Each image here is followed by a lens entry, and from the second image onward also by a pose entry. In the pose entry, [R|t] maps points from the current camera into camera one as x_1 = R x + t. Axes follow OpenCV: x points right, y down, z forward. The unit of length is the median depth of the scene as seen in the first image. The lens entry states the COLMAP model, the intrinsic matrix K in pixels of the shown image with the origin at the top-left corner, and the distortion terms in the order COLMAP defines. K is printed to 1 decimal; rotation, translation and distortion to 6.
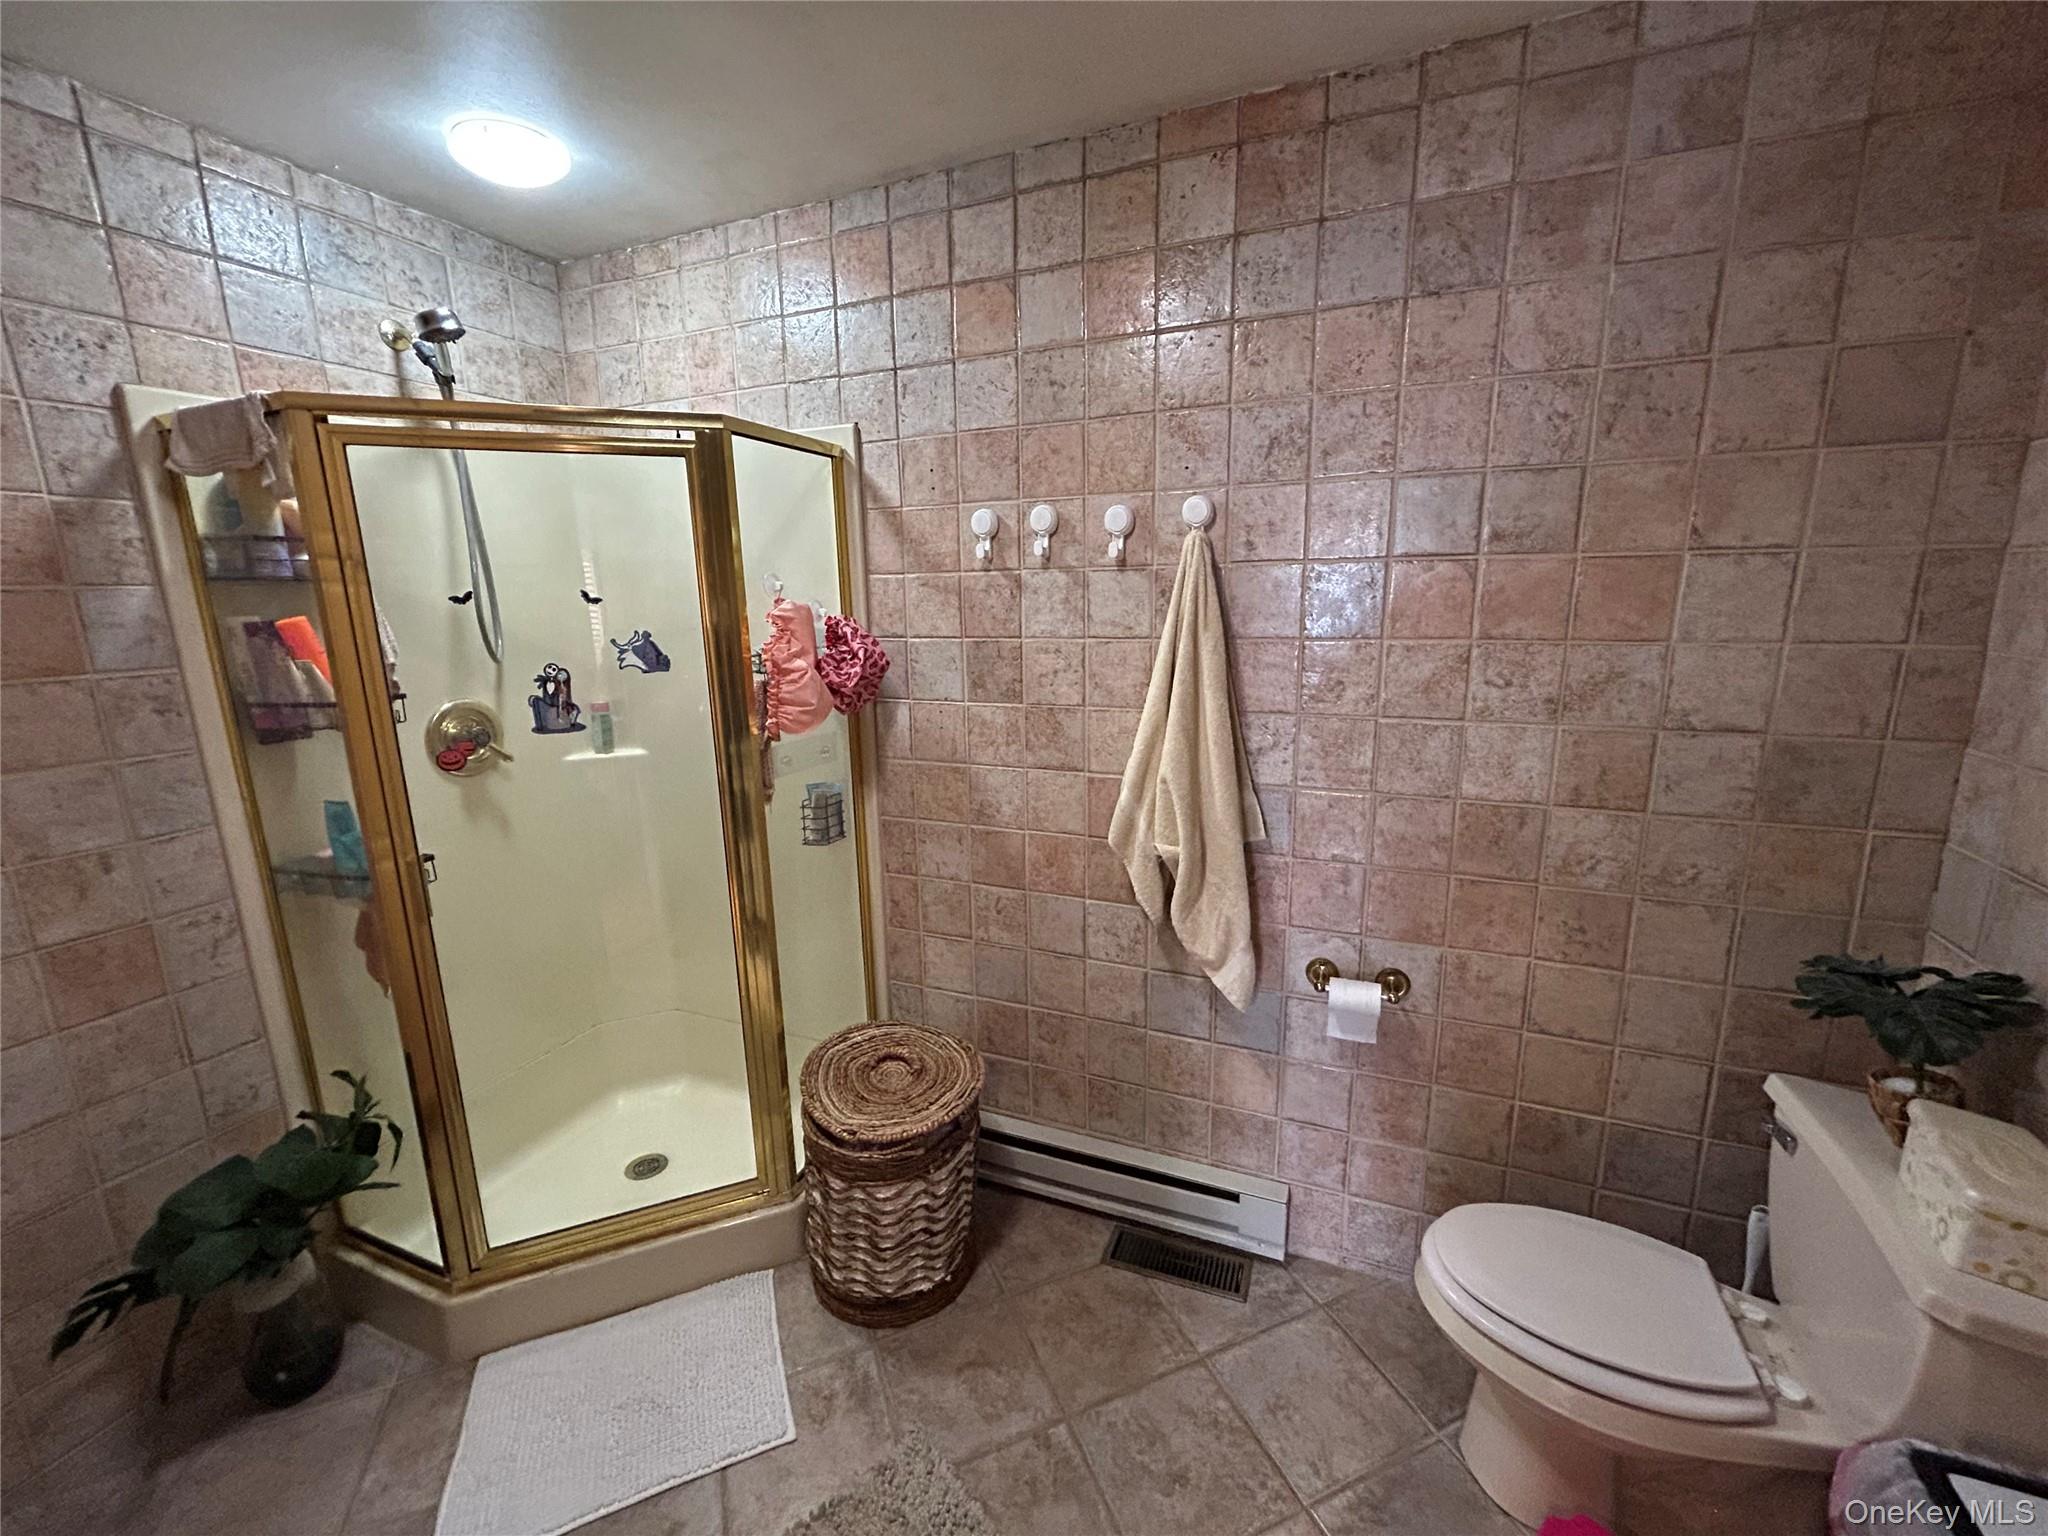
lens RADIAL K [[830.5, 0, 1027.5], [0, 830.5, 765.6], [0, 0, 1]] dist [-0.004968, 0.001937]
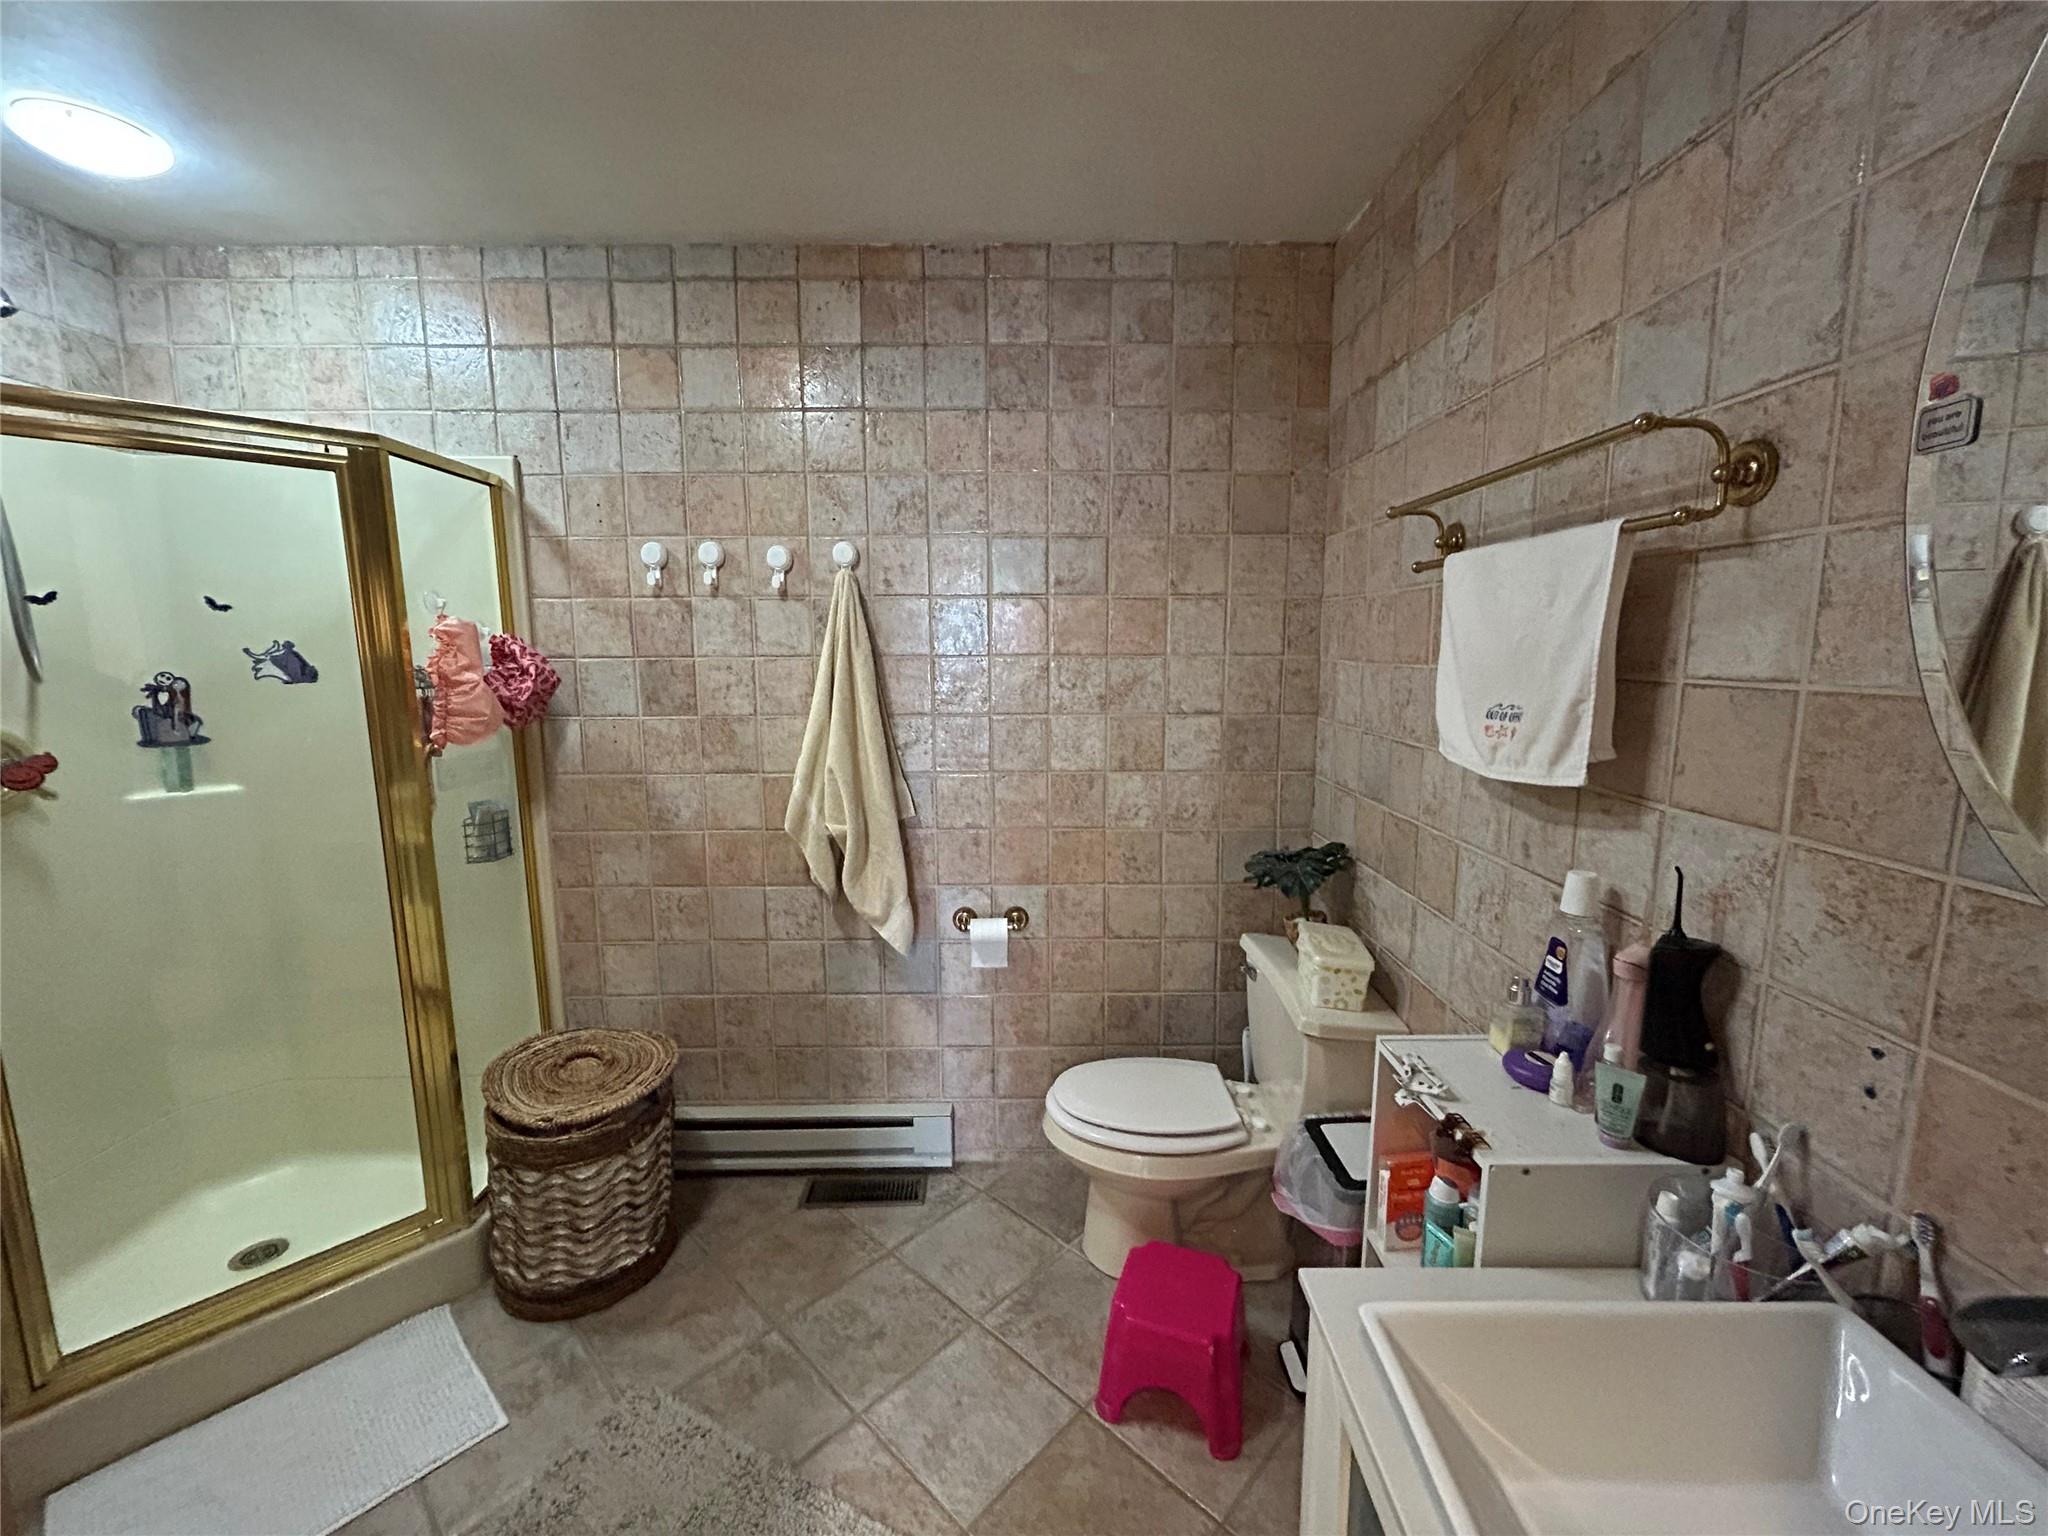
lens RADIAL K [[830.5, 0, 1027.2], [0, 830.5, 768.8], [0, 0, 1]] dist [-0.004968, 0.001937]
pose [[0.916061, -0.044153, 0.398601, -0.054371], [0.069947, 0.996277, -0.050393, 0.095133], [-0.394892, 0.074044, 0.915739, -0.221611]]
